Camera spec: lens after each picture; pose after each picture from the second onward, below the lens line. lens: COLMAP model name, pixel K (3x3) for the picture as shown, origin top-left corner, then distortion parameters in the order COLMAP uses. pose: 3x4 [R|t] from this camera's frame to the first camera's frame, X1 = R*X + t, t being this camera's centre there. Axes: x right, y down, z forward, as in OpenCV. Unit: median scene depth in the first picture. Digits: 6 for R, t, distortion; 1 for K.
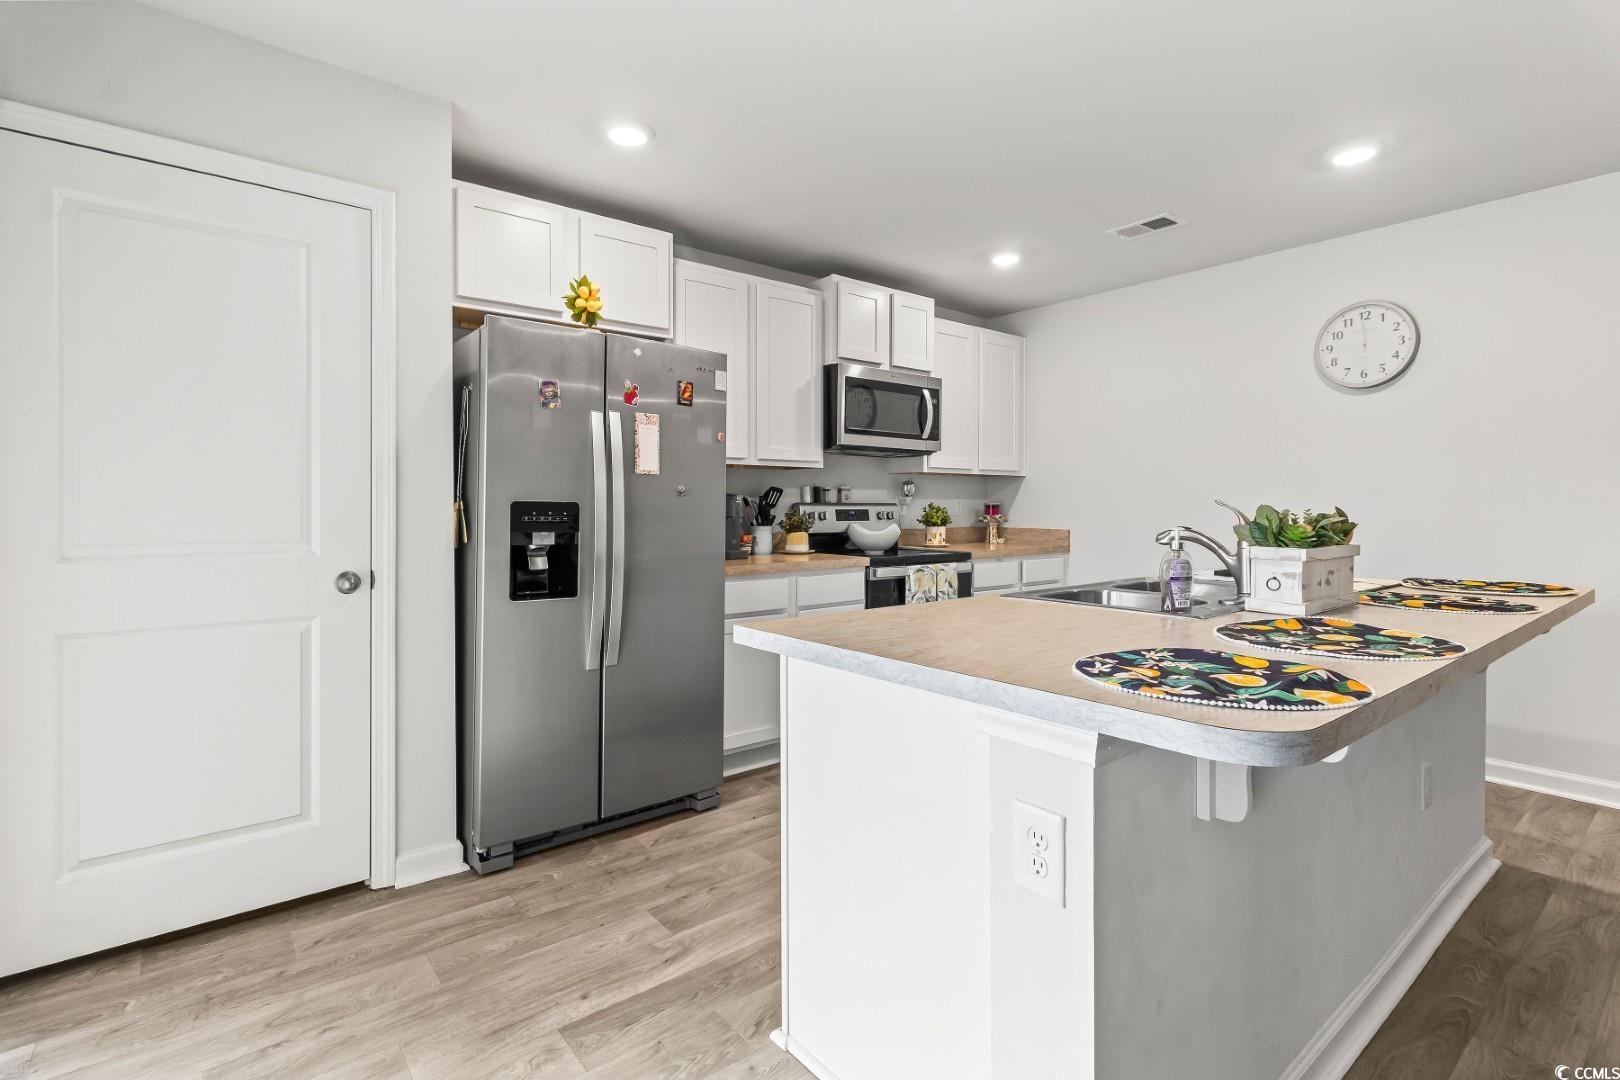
lens RADIAL K [[747.0, 0, 812.8], [0, 747.0, 502.8], [0, 0, 1]] dist [-0.001220, 0.000299]
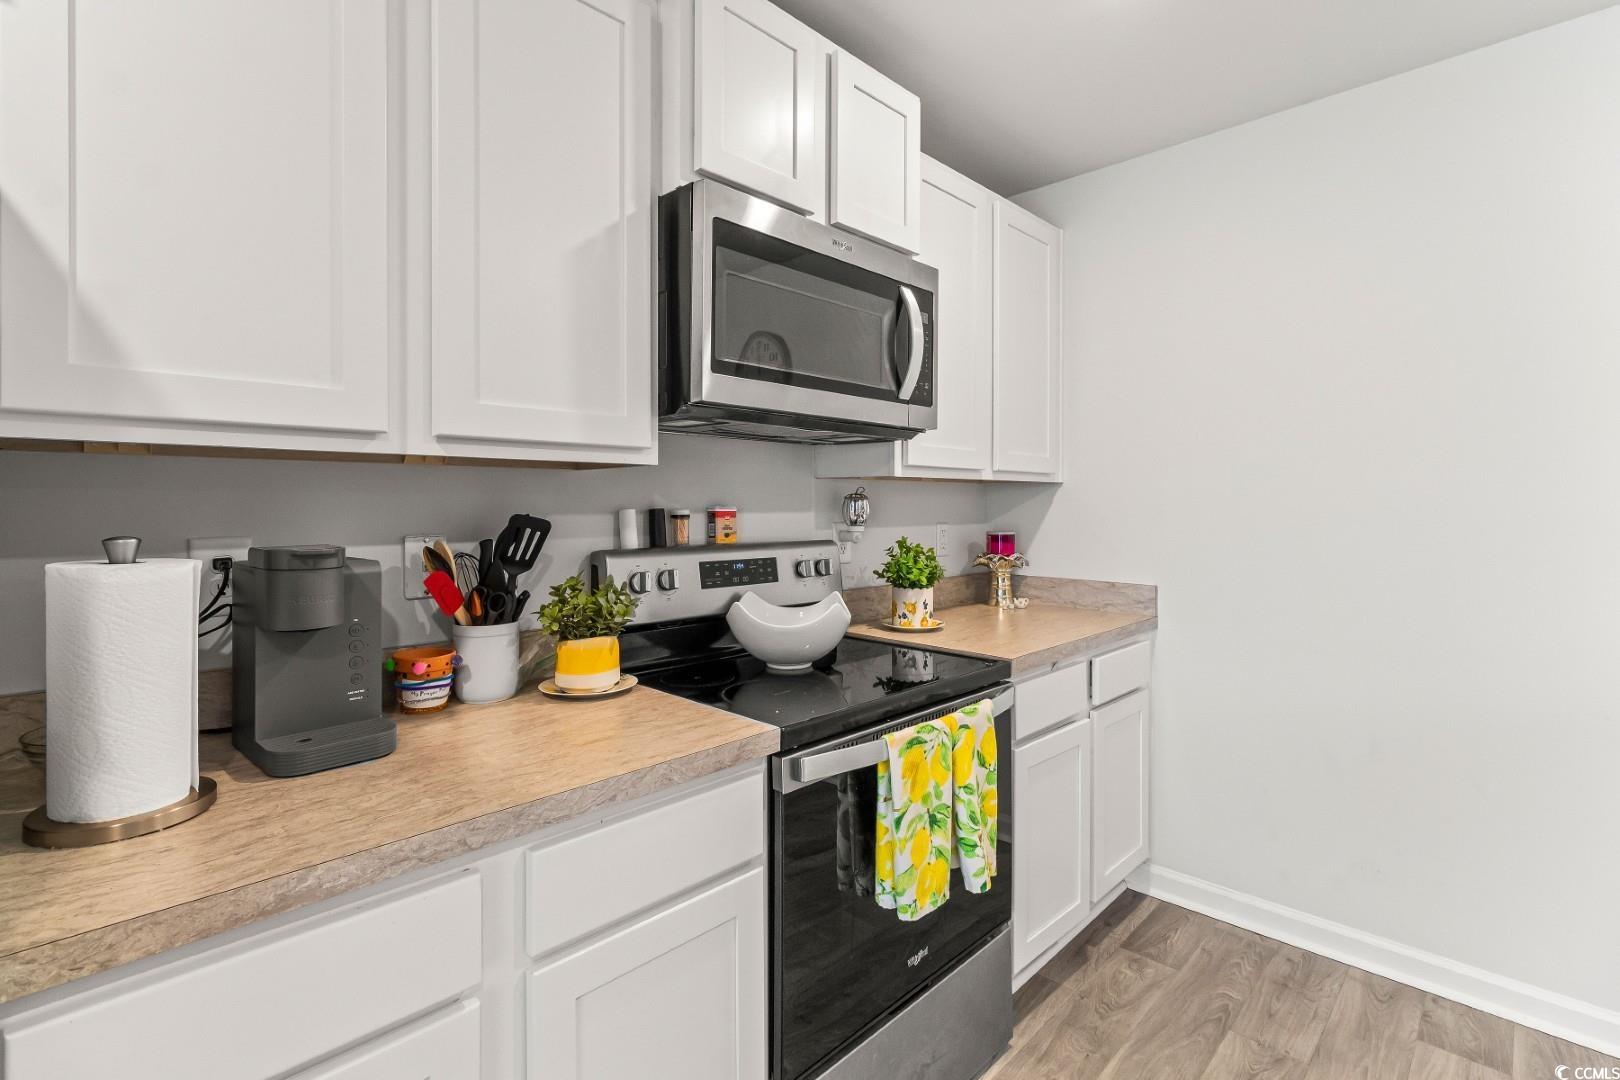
lens RADIAL K [[802.1, 0, 808.2], [0, 802.1, 504.3], [0, 0, 1]] dist [0.005145, 0.001161]
pose [[0.993337, 0.000452, 0.115242, 0.039100], [-0.000519, 1.000000, 0.000555, -0.024746], [-0.115242, -0.000611, 0.993337, 0.534689]]
